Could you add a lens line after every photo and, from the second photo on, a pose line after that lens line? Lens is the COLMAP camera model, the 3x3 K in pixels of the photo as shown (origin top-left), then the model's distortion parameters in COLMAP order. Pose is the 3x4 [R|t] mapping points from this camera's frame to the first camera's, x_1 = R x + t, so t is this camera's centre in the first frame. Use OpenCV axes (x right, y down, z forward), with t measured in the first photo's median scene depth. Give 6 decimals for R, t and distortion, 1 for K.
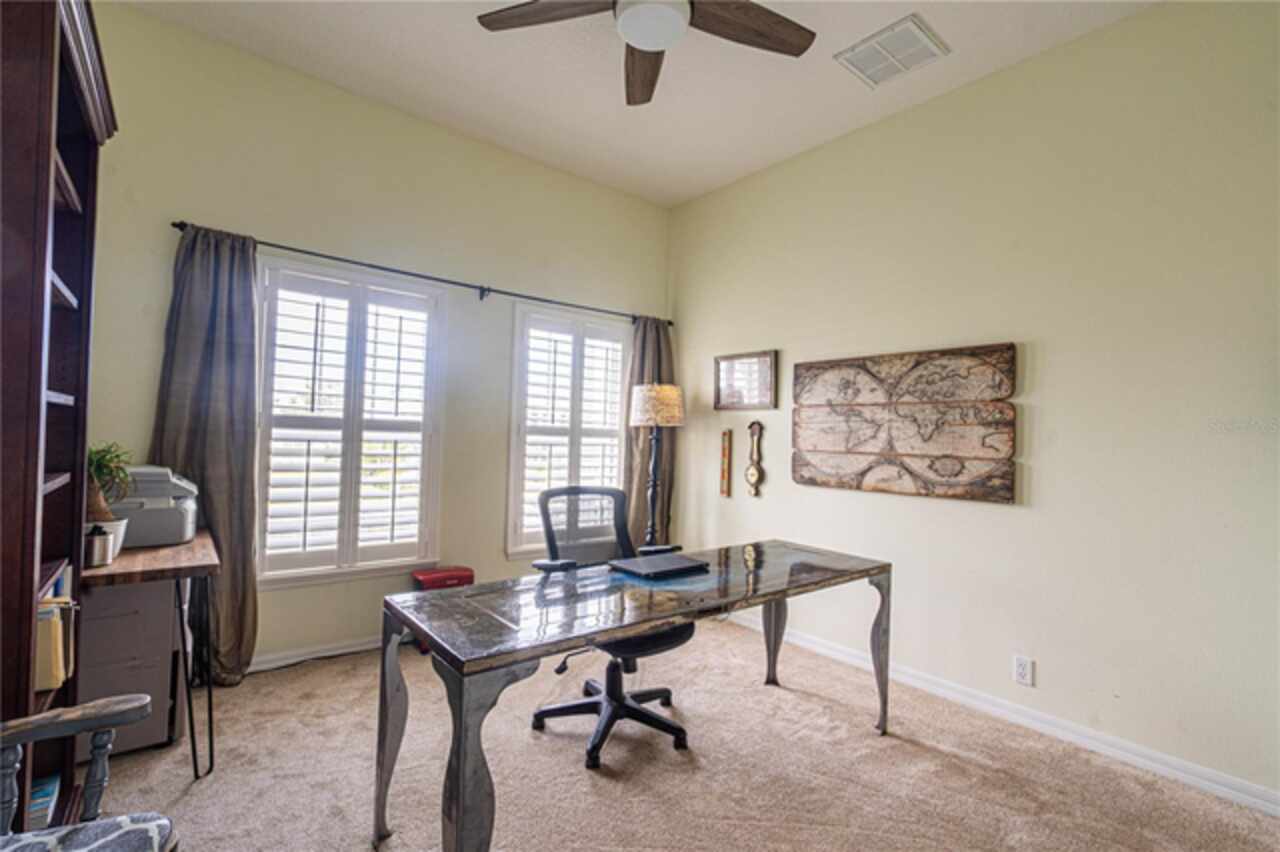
lens RADIAL K [[576.6, 0, 640.0], [0, 576.6, 426.0], [0, 0, 1]] dist [-0.001017, 0.000023]
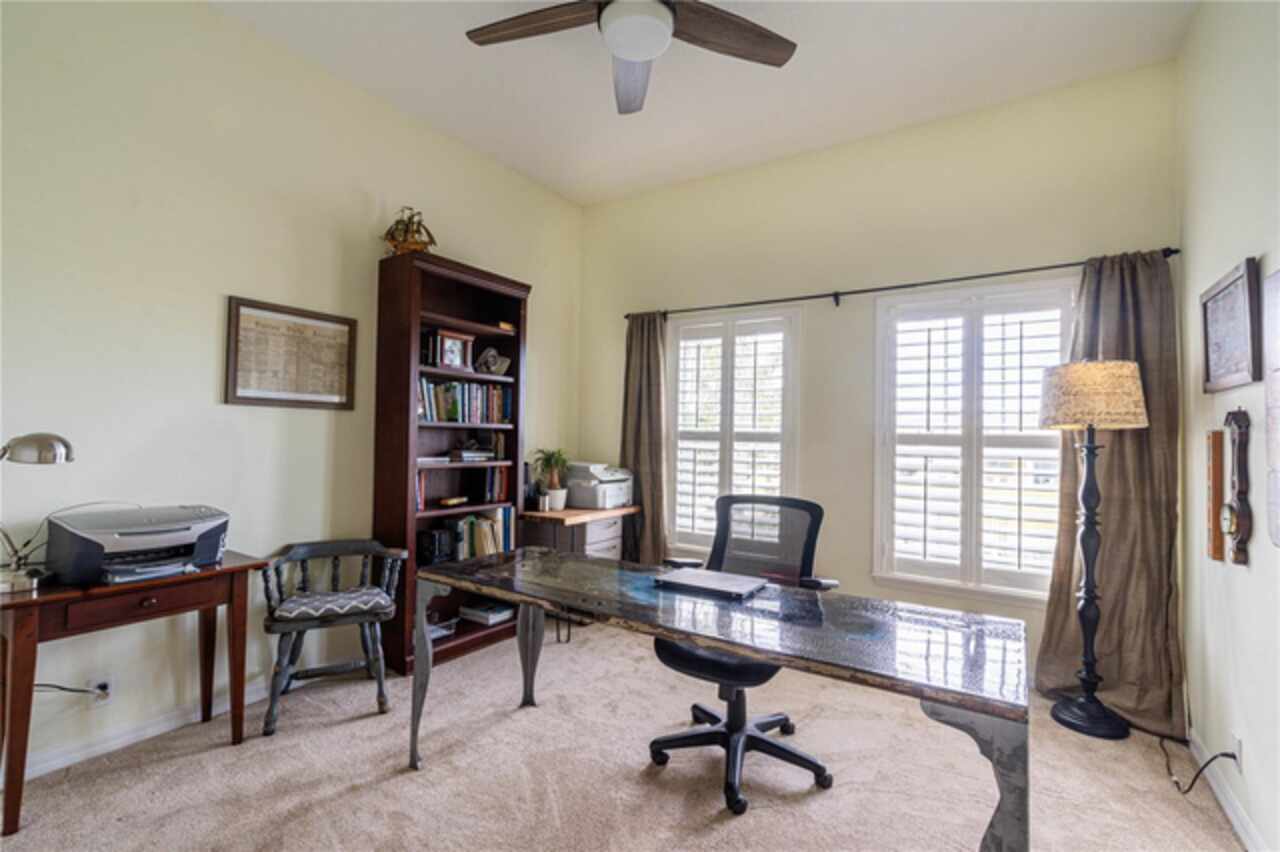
lens RADIAL K [[544.9, 0, 640.0], [0, 544.9, 426.0], [0, 0, 1]] dist [-0.001746, -0.000026]
pose [[0.335372, -0.045442, -0.940989, 0.499867], [0.009229, 0.998947, -0.044951, 0.023105], [0.942041, 0.006391, 0.335438, 0.403442]]
